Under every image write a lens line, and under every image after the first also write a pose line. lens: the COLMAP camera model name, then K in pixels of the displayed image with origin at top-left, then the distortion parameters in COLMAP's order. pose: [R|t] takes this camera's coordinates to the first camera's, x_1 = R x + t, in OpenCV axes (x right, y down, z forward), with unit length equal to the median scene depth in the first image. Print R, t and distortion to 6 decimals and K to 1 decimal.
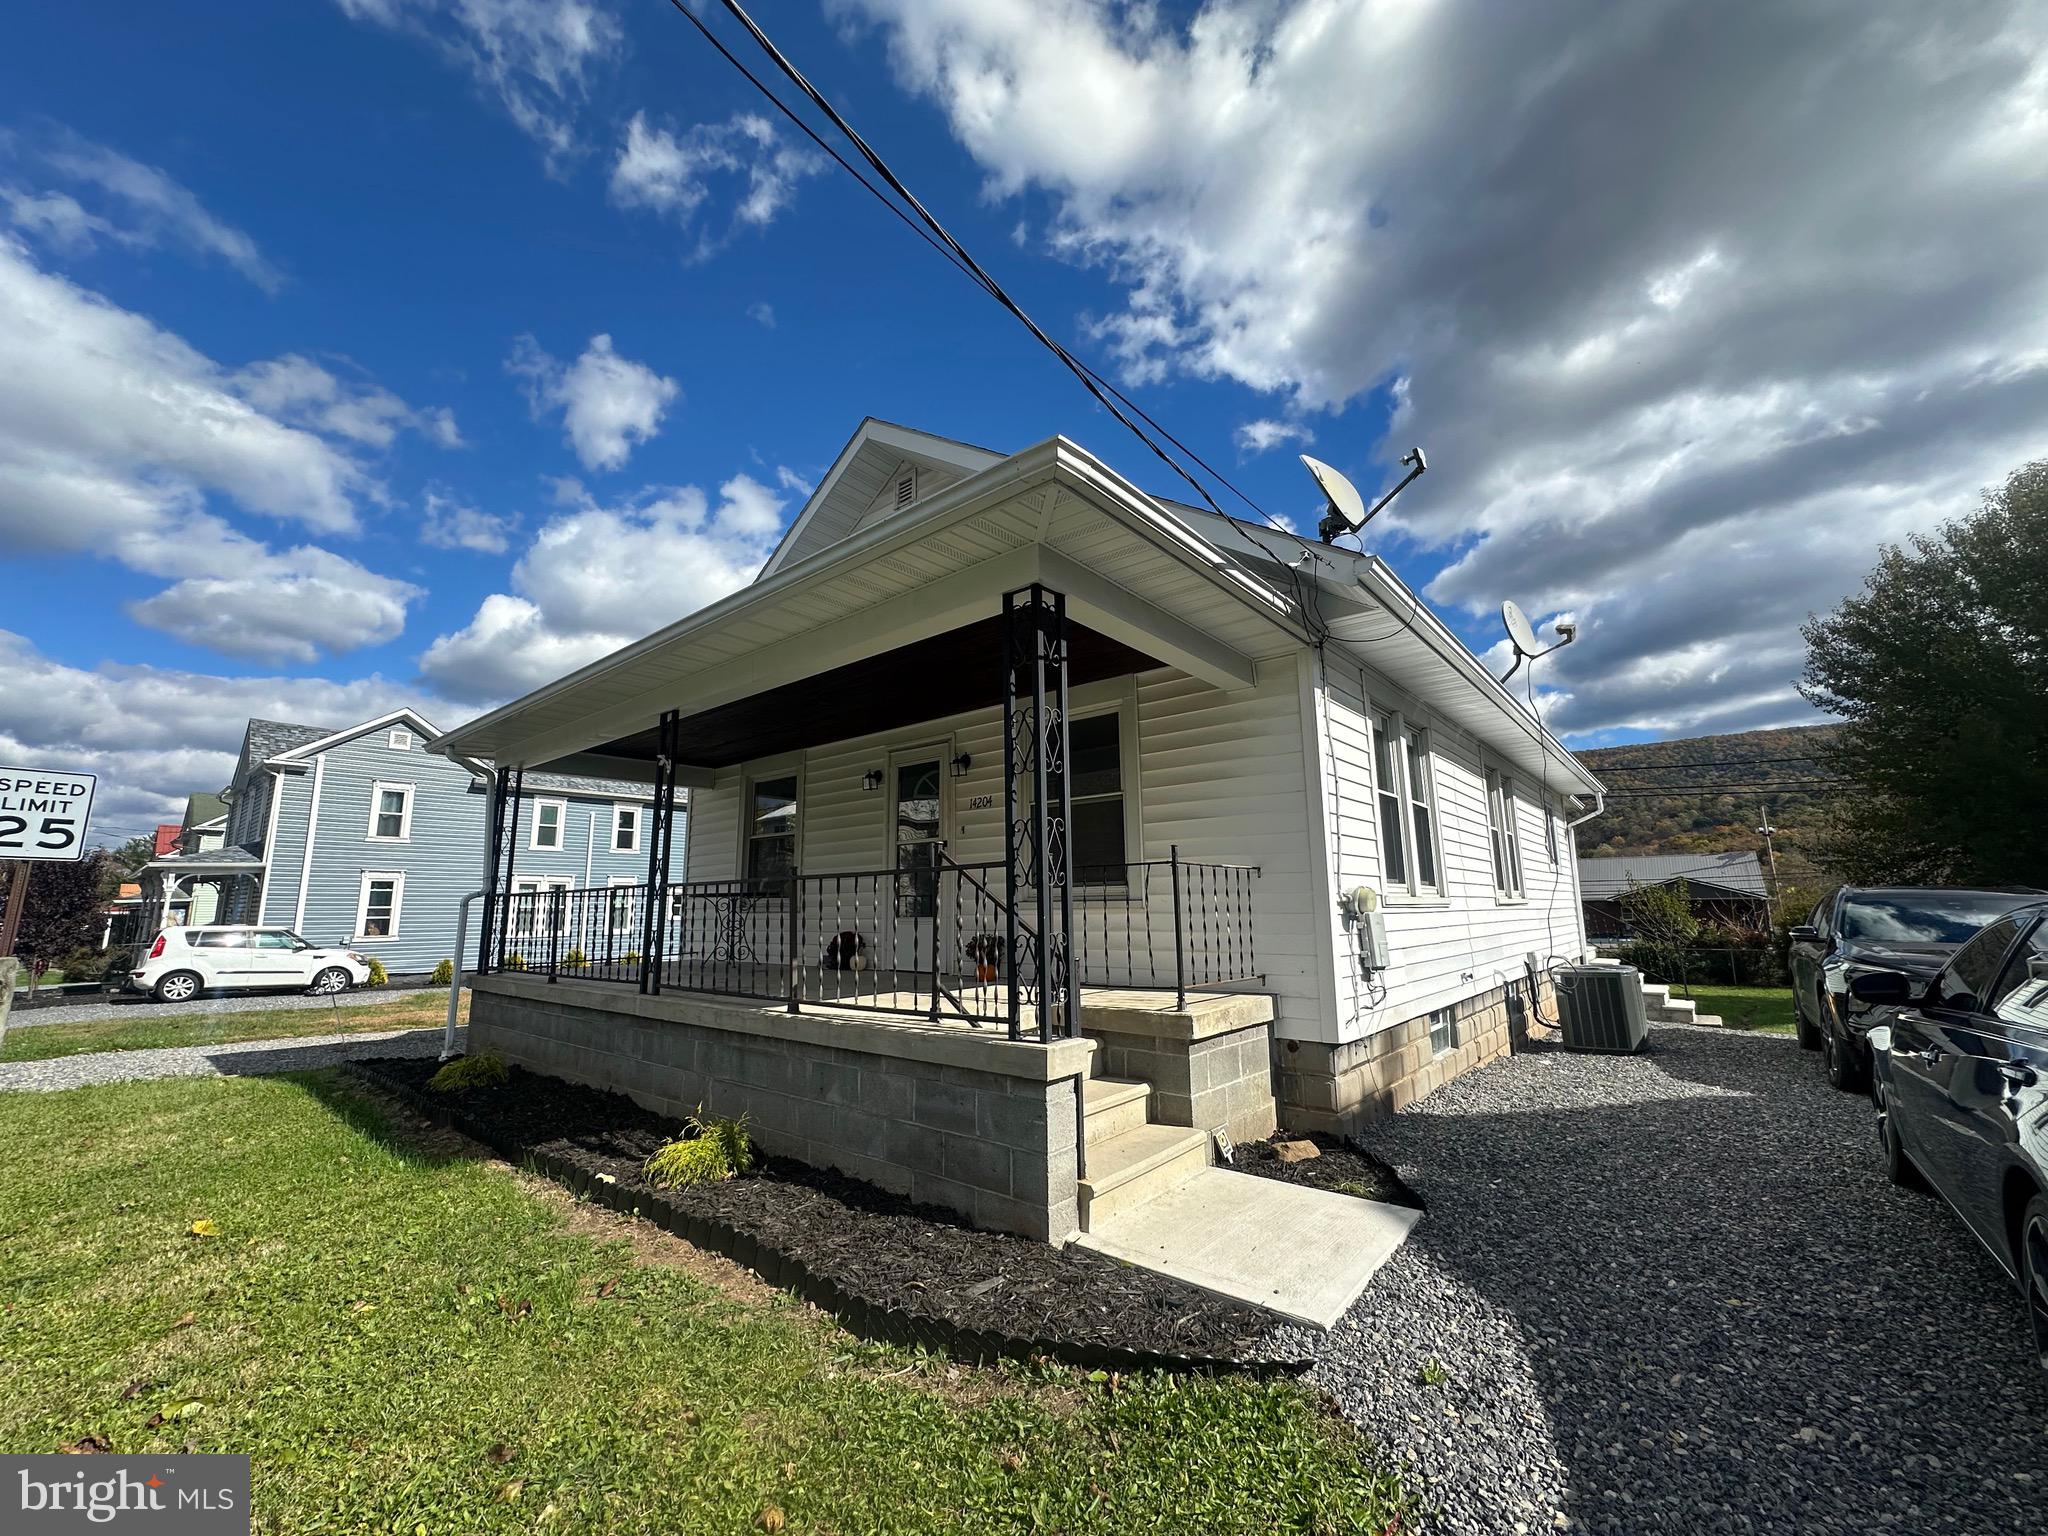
lens RADIAL K [[799.6, 0, 1012.2], [0, 799.6, 774.0], [0, 0, 1]] dist [0.001357, 0.002011]
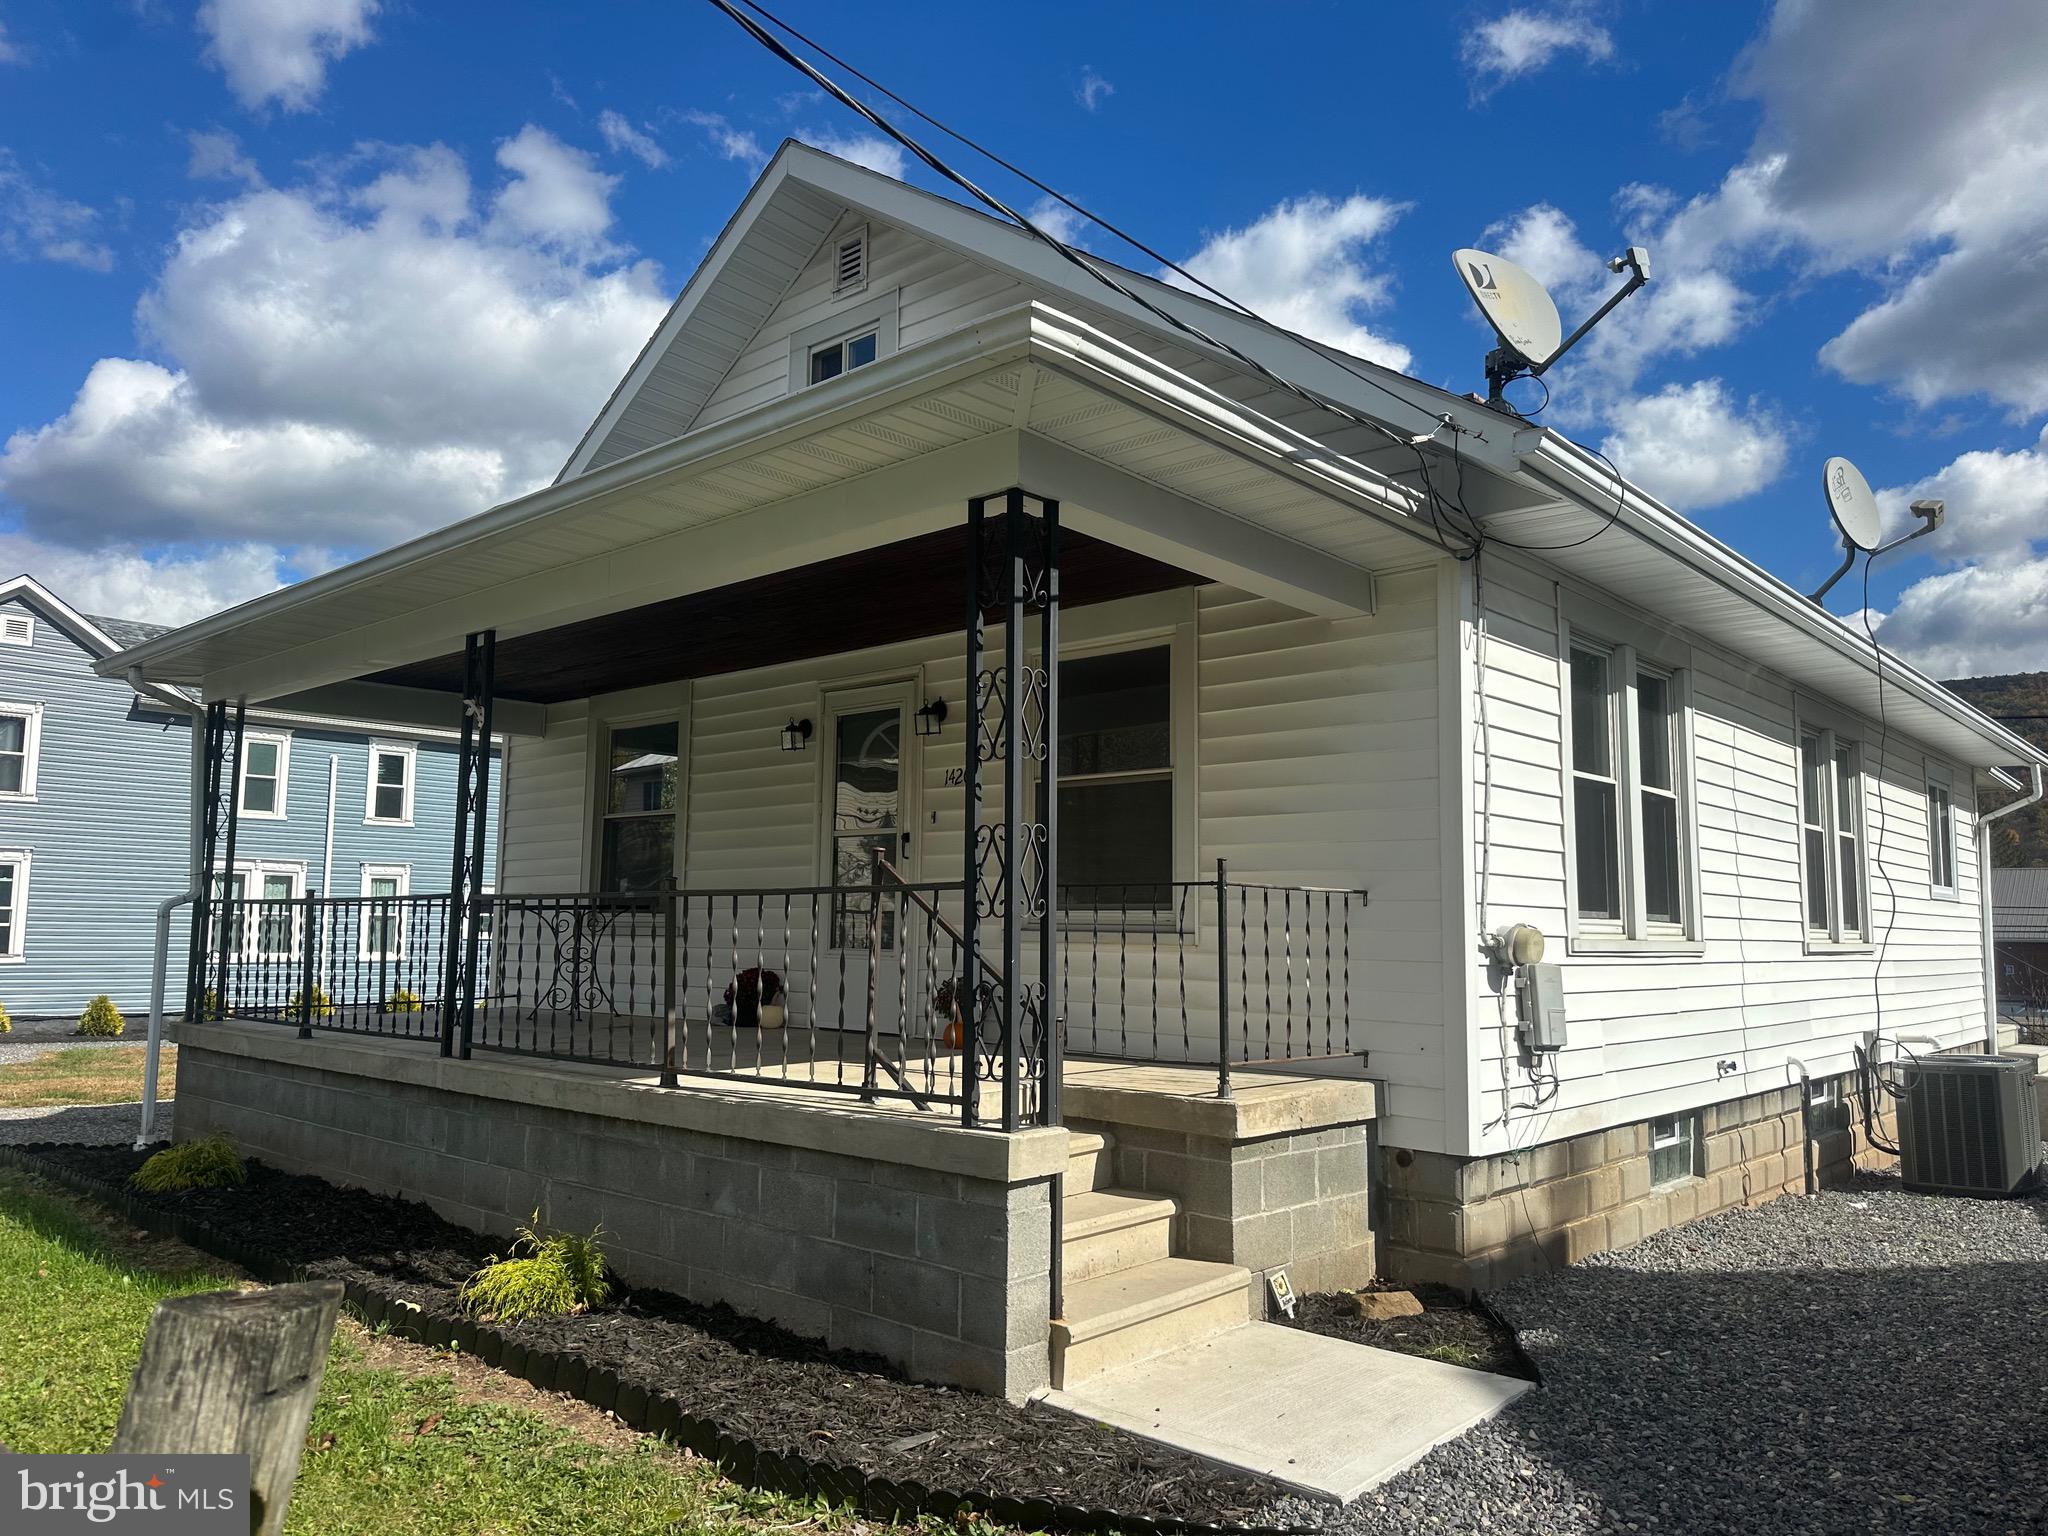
lens RADIAL K [[1438.0, 0, 1005.0], [0, 1438.0, 772.3], [0, 0, 1]] dist [0.064887, -0.057305]
pose [[0.998962, 0.018725, -0.041513, 0.058441], [-0.016198, 0.998043, 0.060393, -0.049226], [0.042563, -0.059658, 0.997311, -0.201883]]
